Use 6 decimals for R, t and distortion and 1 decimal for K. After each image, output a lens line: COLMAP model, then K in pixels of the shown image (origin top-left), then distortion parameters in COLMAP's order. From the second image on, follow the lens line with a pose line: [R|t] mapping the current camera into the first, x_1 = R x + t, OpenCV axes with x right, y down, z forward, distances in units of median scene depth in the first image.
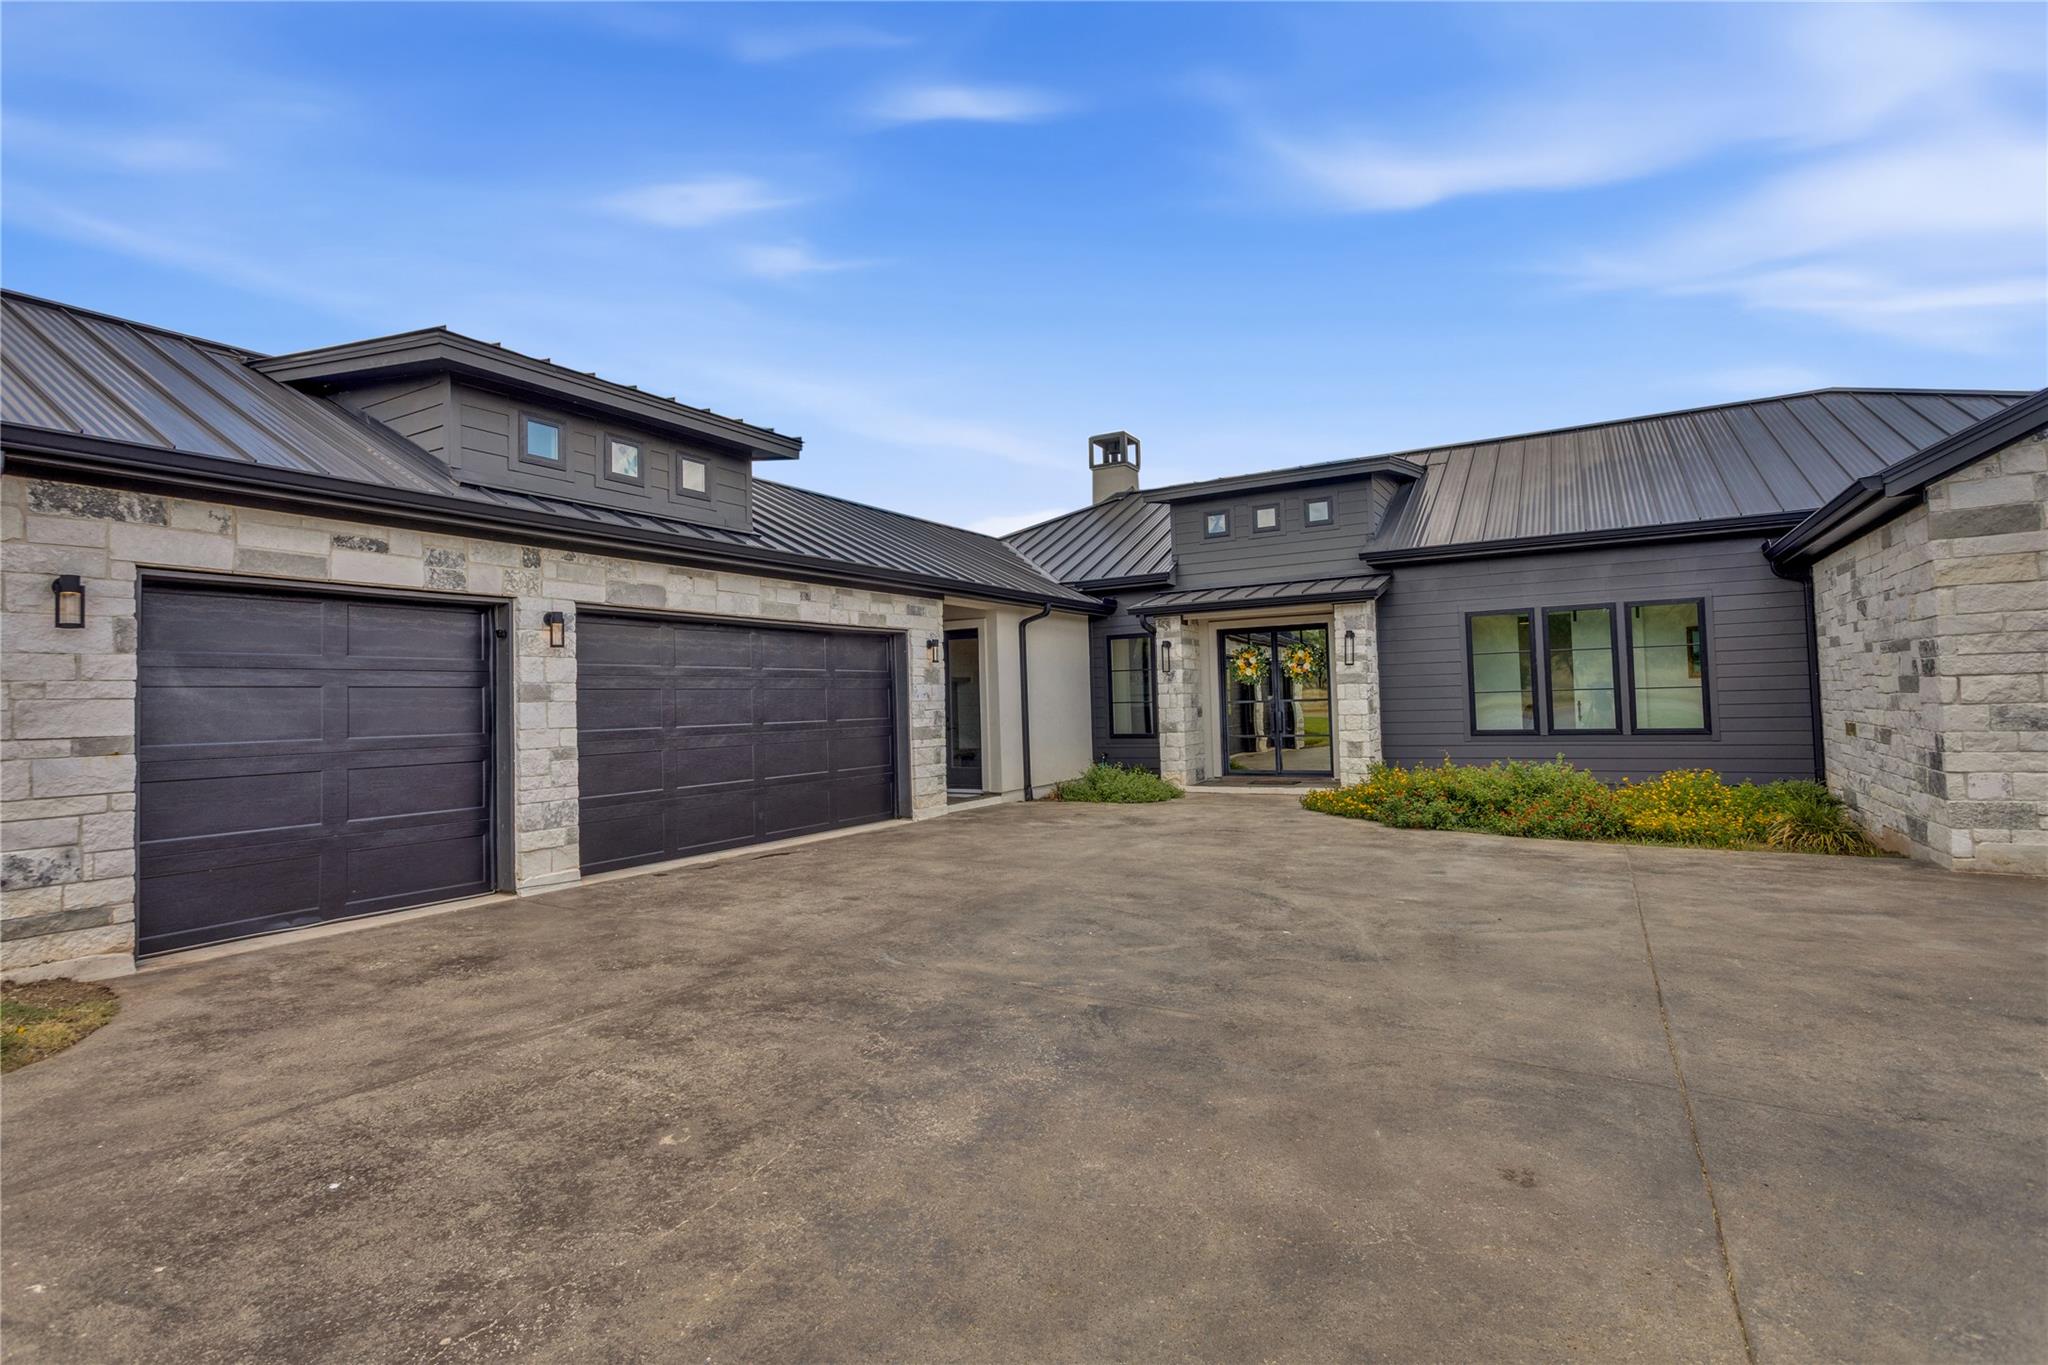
lens RADIAL K [[982.8, 0, 1023.0], [0, 982.8, 658.3], [0, 0, 1]] dist [0.002115, 0.000580]
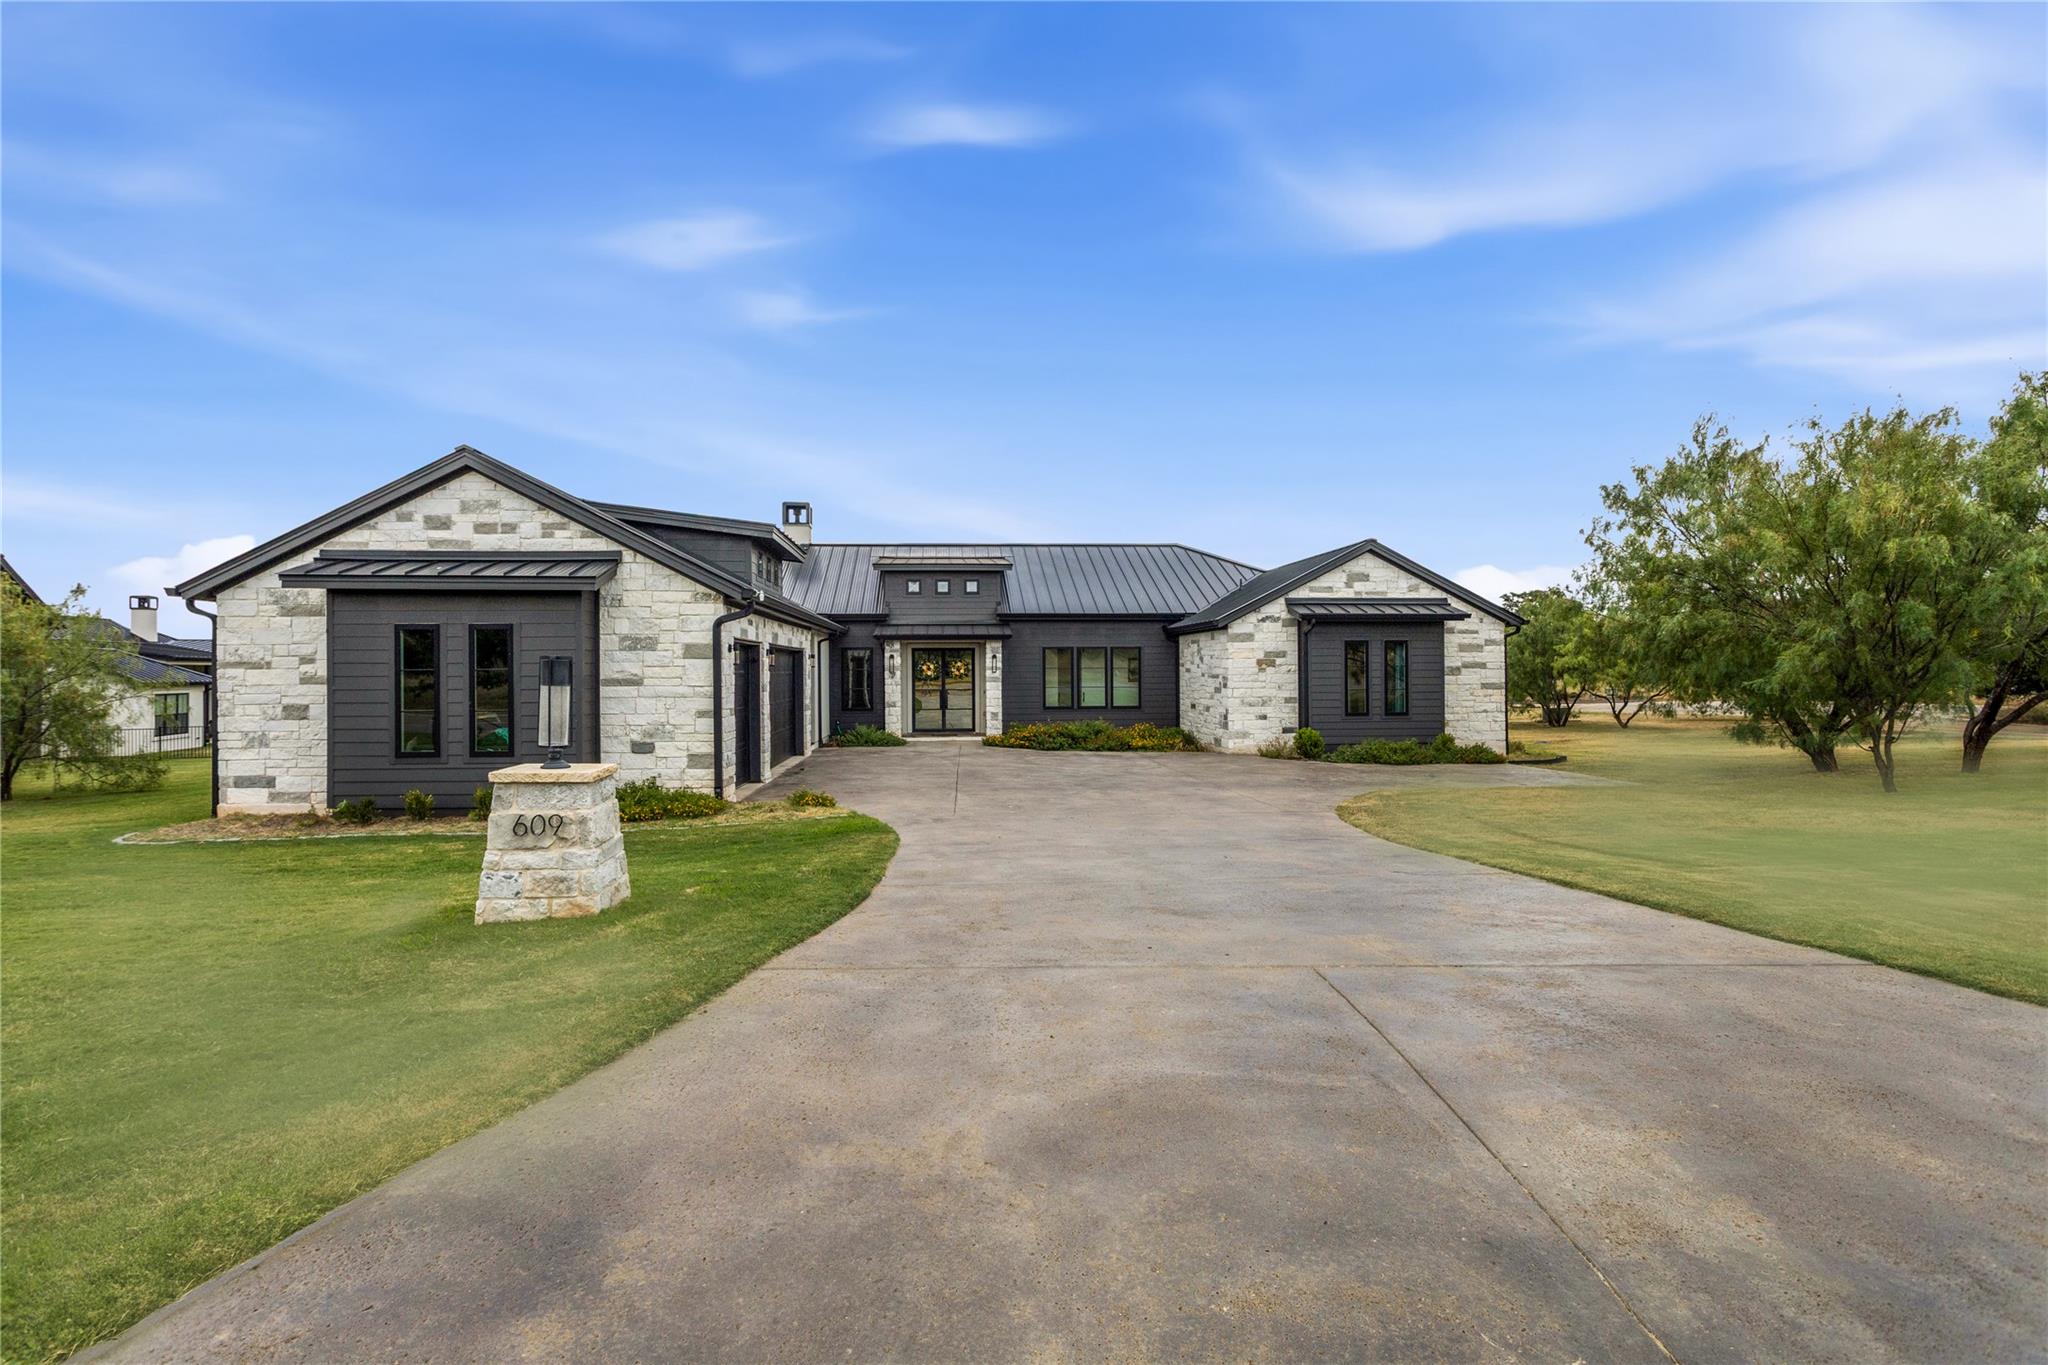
lens RADIAL K [[982.8, 0, 1023.0], [0, 982.8, 658.3], [0, 0, 1]] dist [0.002115, 0.000580]
pose [[0.817483, 0.030360, 0.575152, -0.782082], [-0.044367, 0.998962, 0.010330, -0.046328], [-0.574242, -0.033962, 0.817981, -0.648641]]
